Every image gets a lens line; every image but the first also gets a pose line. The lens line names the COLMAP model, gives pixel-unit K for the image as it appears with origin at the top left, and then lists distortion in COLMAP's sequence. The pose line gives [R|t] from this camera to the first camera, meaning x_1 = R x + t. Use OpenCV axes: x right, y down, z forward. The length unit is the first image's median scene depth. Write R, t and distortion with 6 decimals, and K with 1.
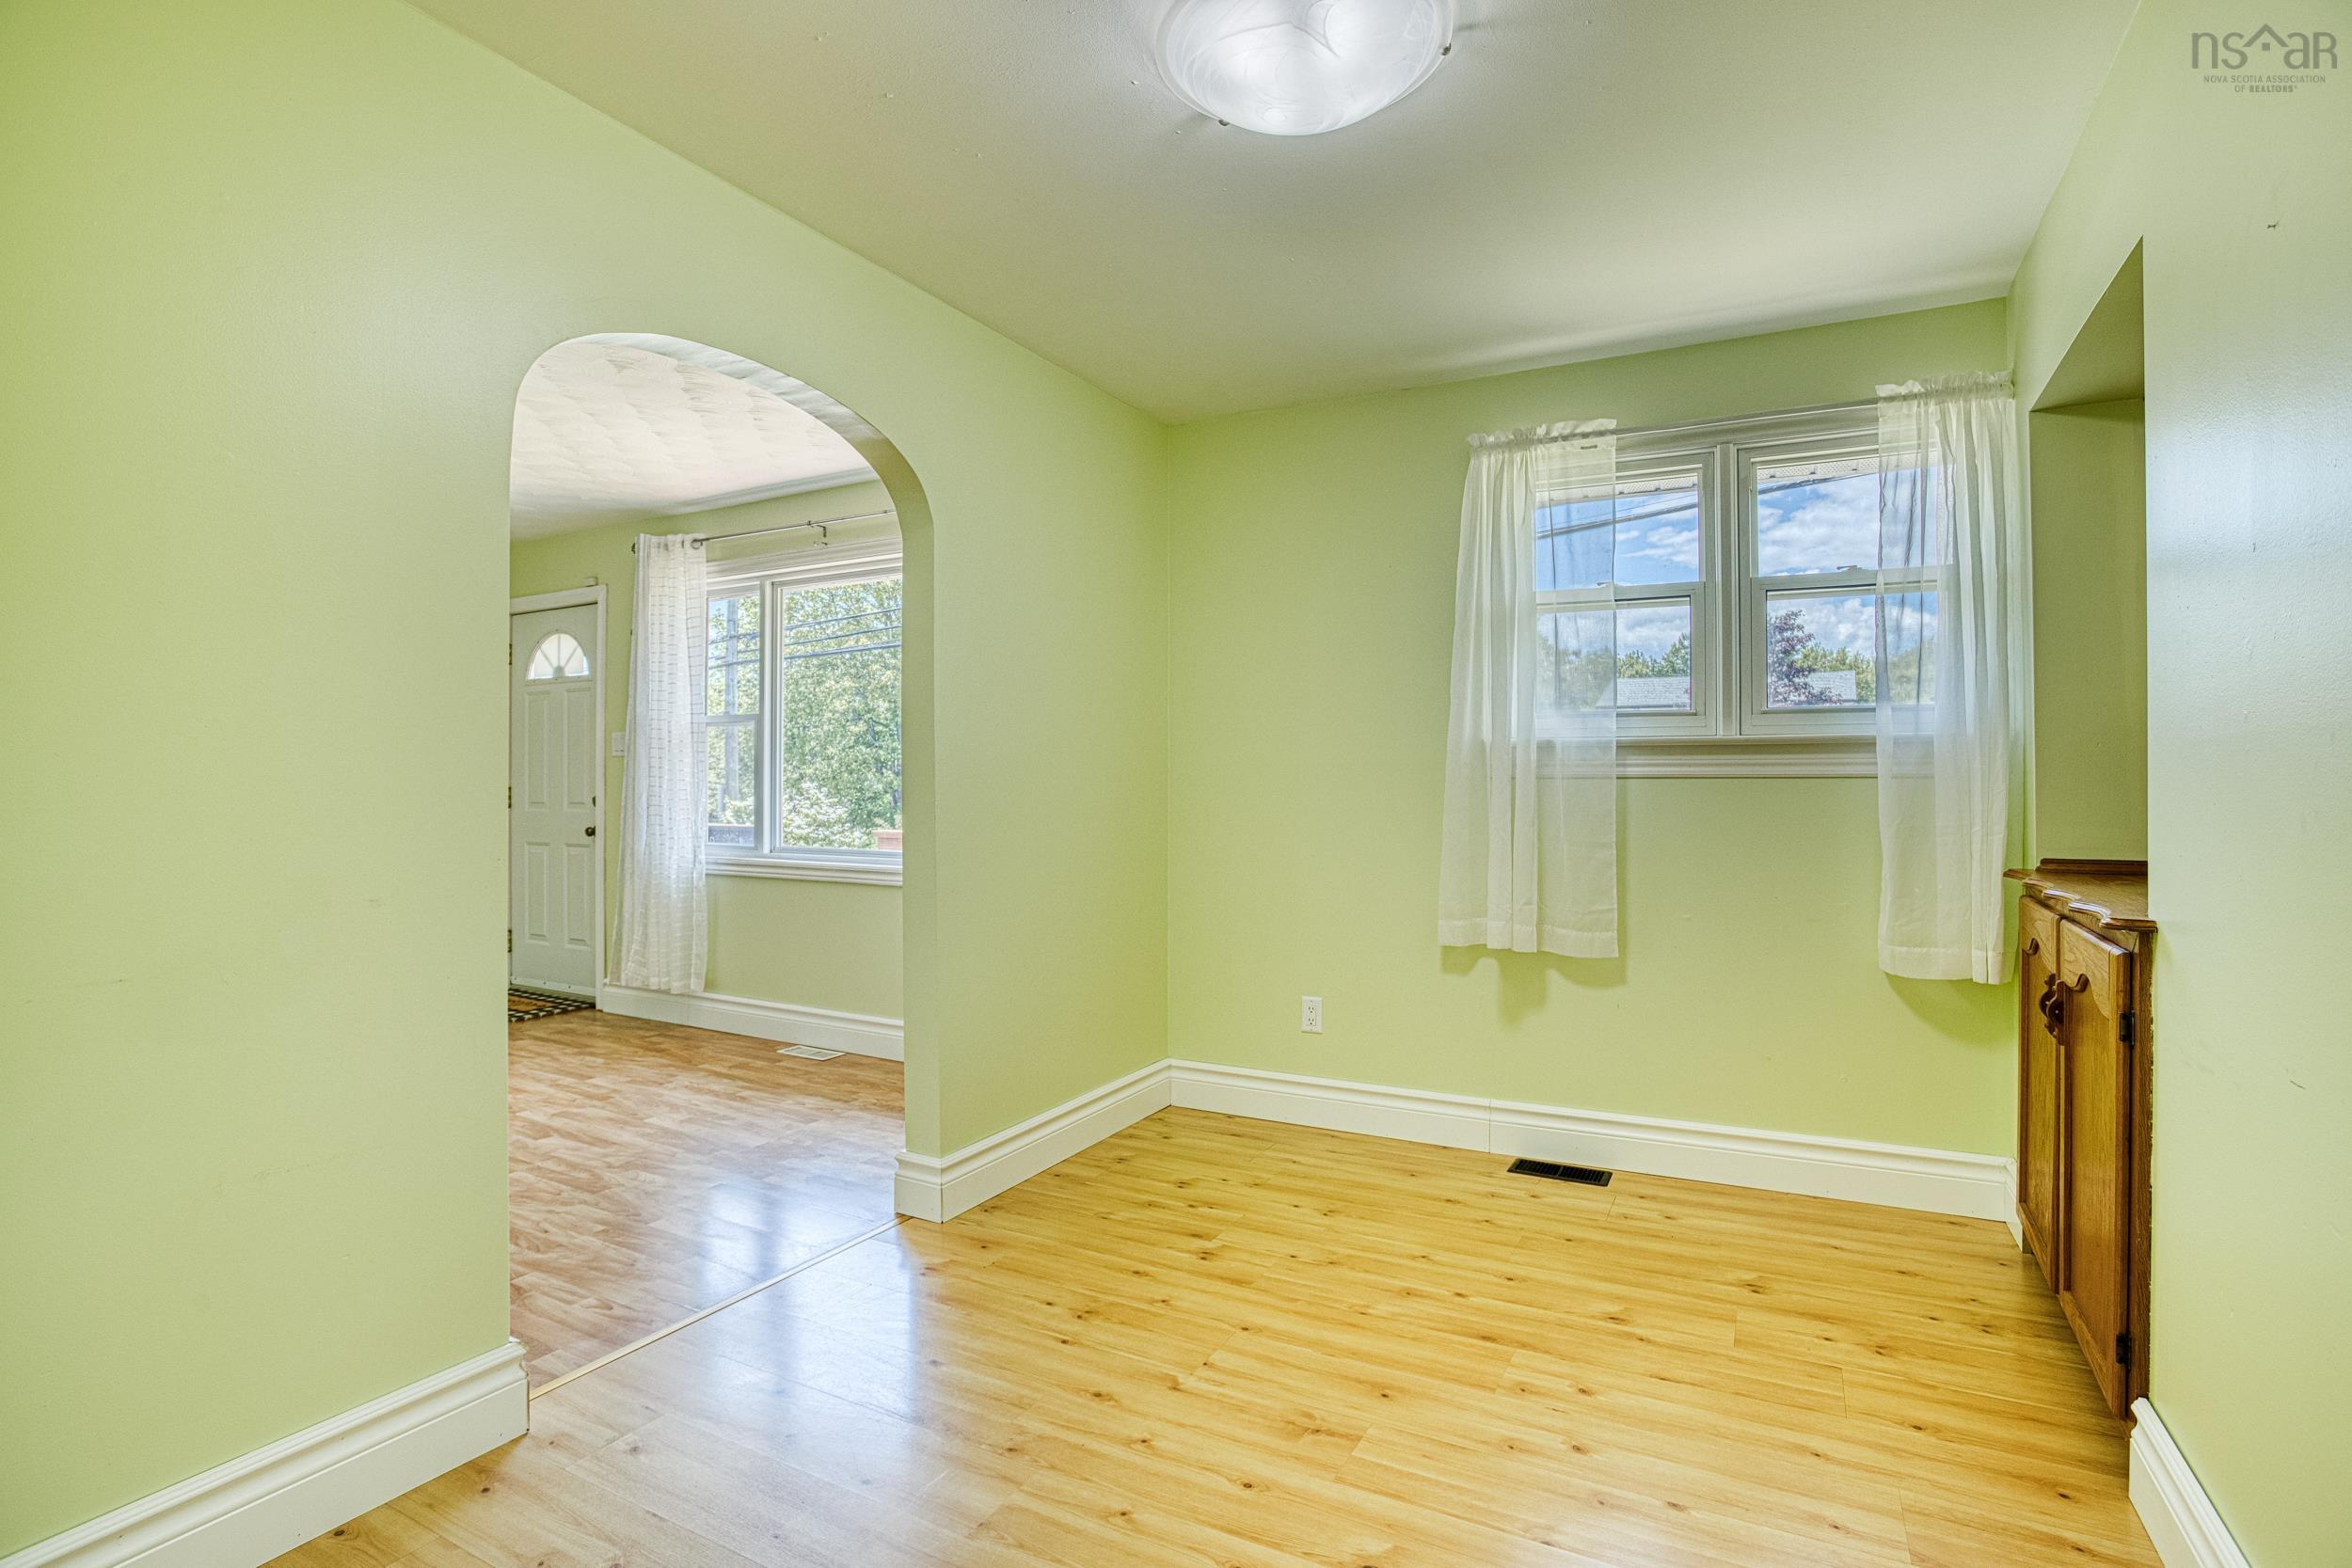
lens RADIAL K [[1143.5, 0, 1175.5], [0, 1143.5, 770.7], [0, 0, 1]] dist [-0.070531, 0.028163]
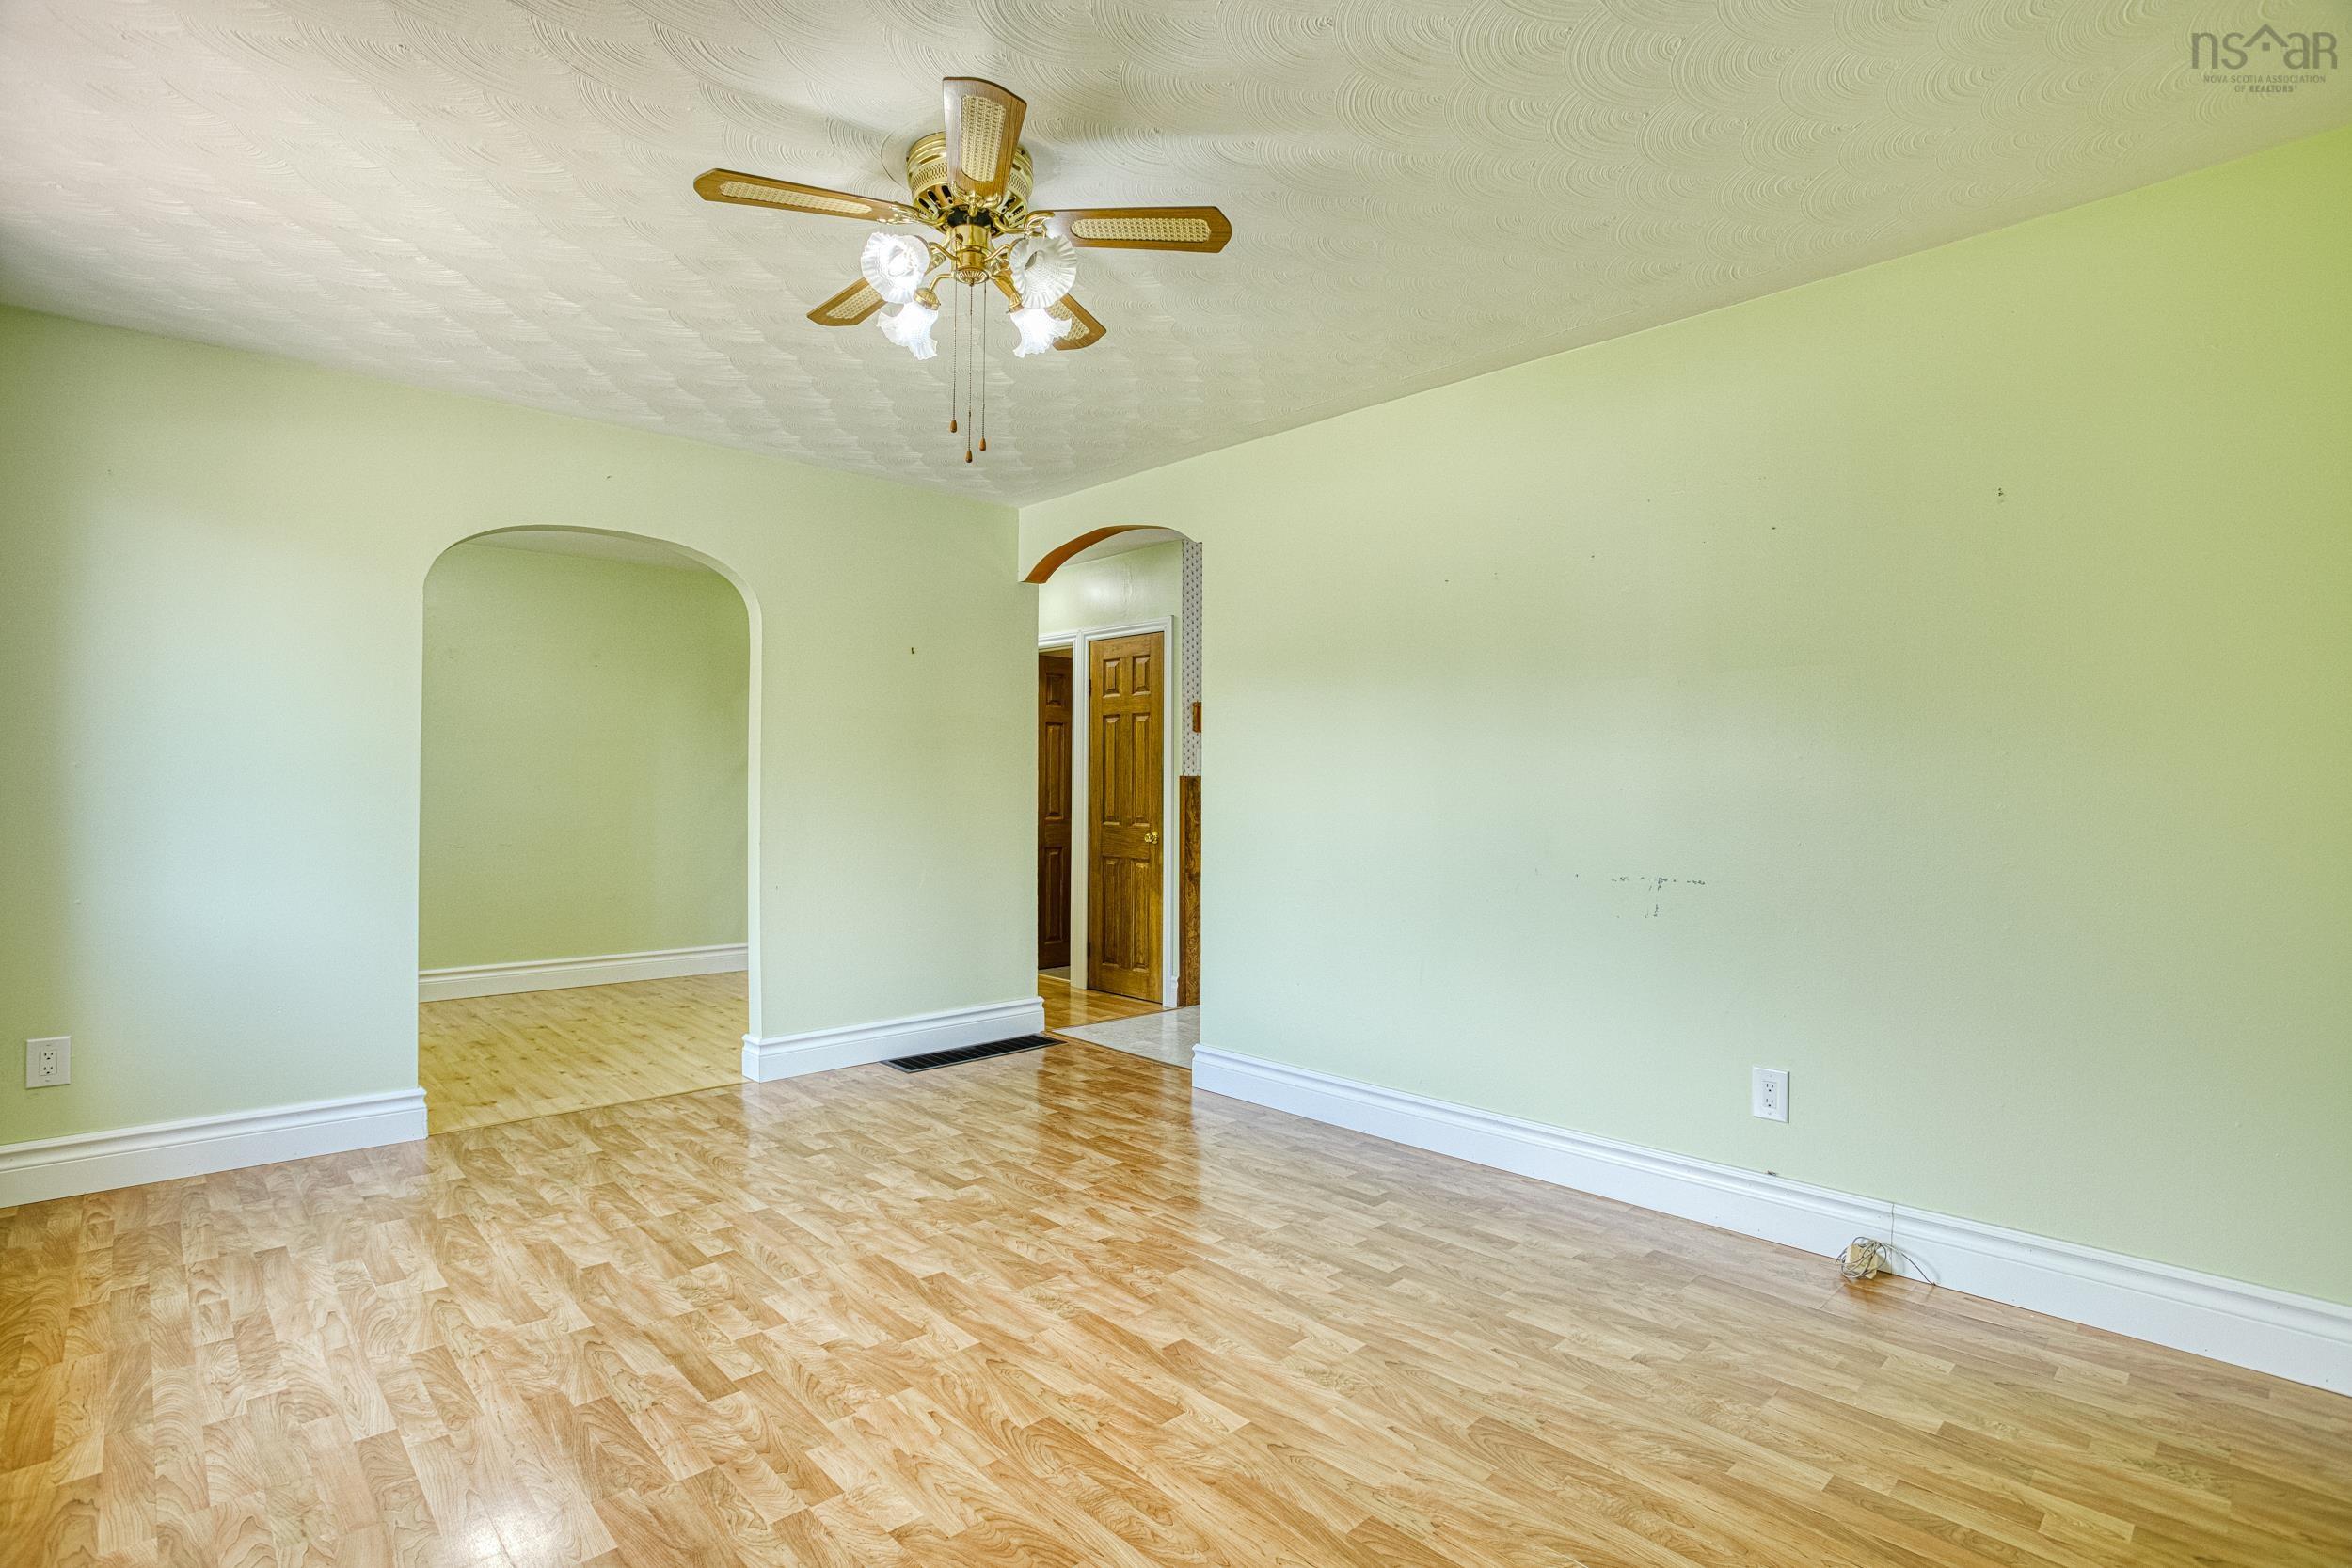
lens RADIAL K [[1143.5, 0, 1175.6], [0, 1143.5, 779.1], [0, 0, 1]] dist [-0.070531, 0.028163]
pose [[-0.950626, -0.005128, 0.310297, -1.304315], [-0.010744, 0.999808, -0.016392, 0.016107], [-0.310153, -0.018917, -0.950498, 1.786709]]
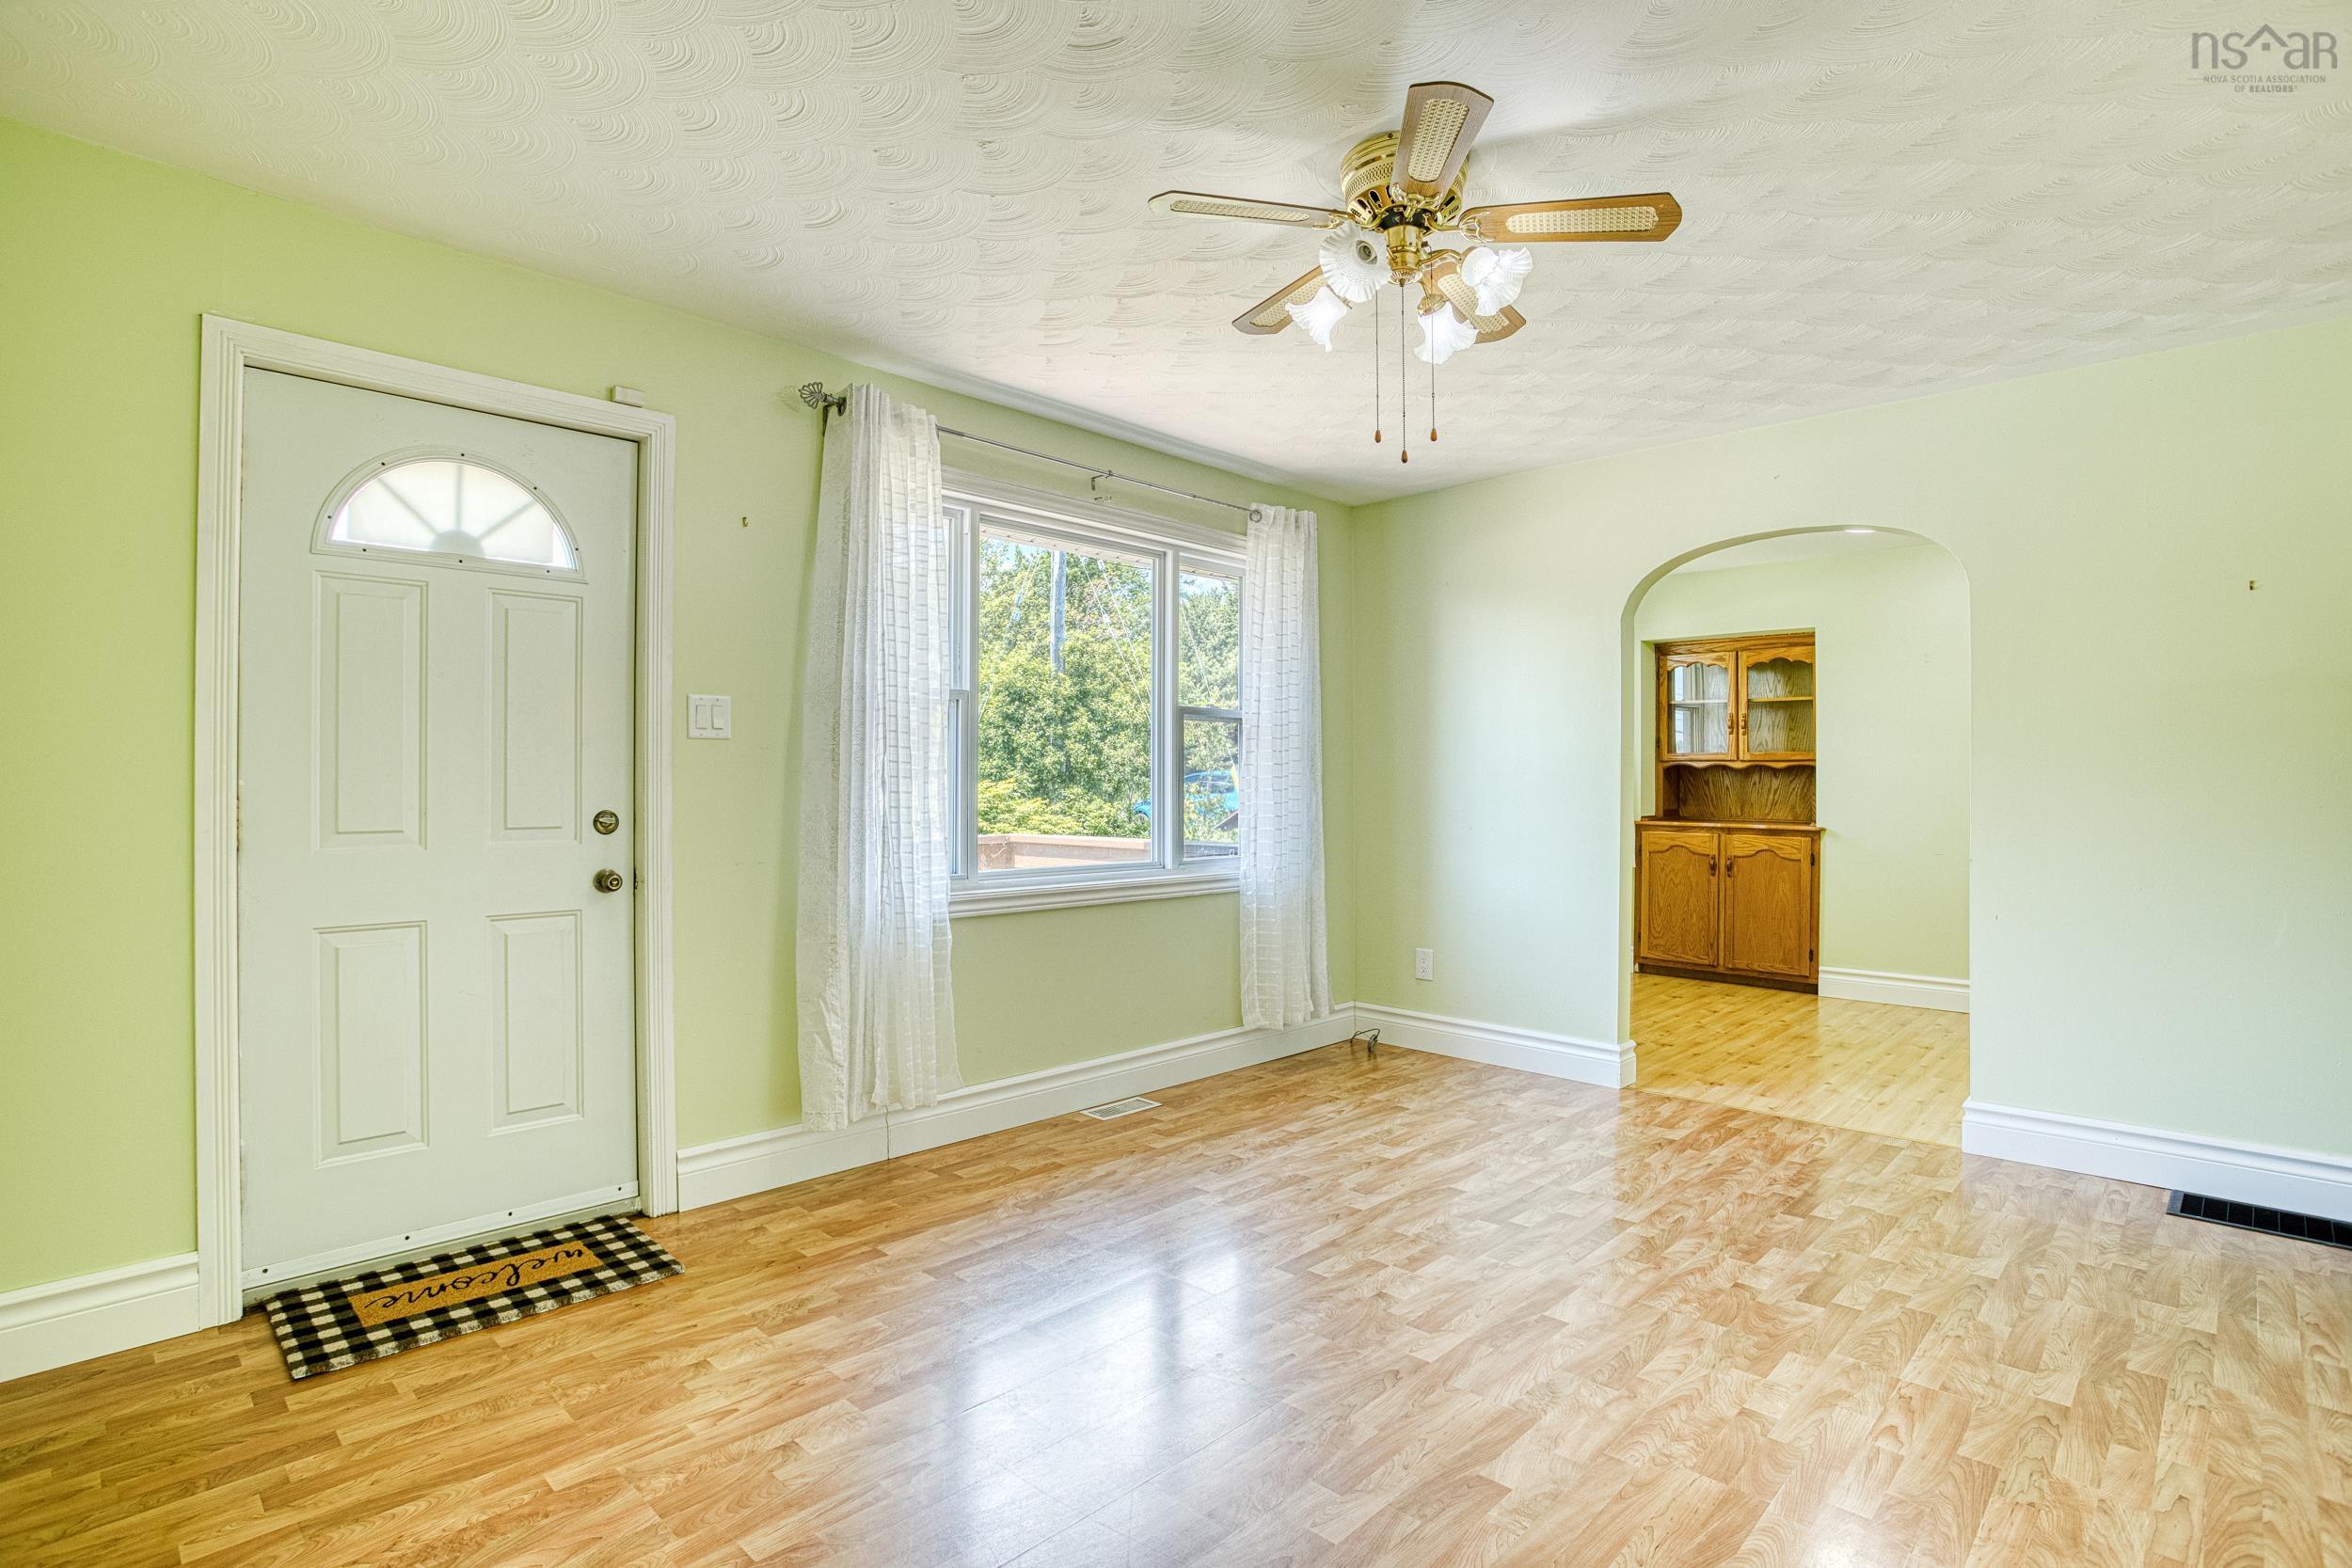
lens RADIAL K [[1143.5, 0, 1167.4], [0, 1143.5, 777.8], [0, 0, 1]] dist [-0.070531, 0.028163]
pose [[0.274405, 0.004405, 0.961604, -1.682089], [-0.013843, 0.999904, -0.000630, 0.005821], [-0.961515, -0.013139, 0.274440, 1.101248]]
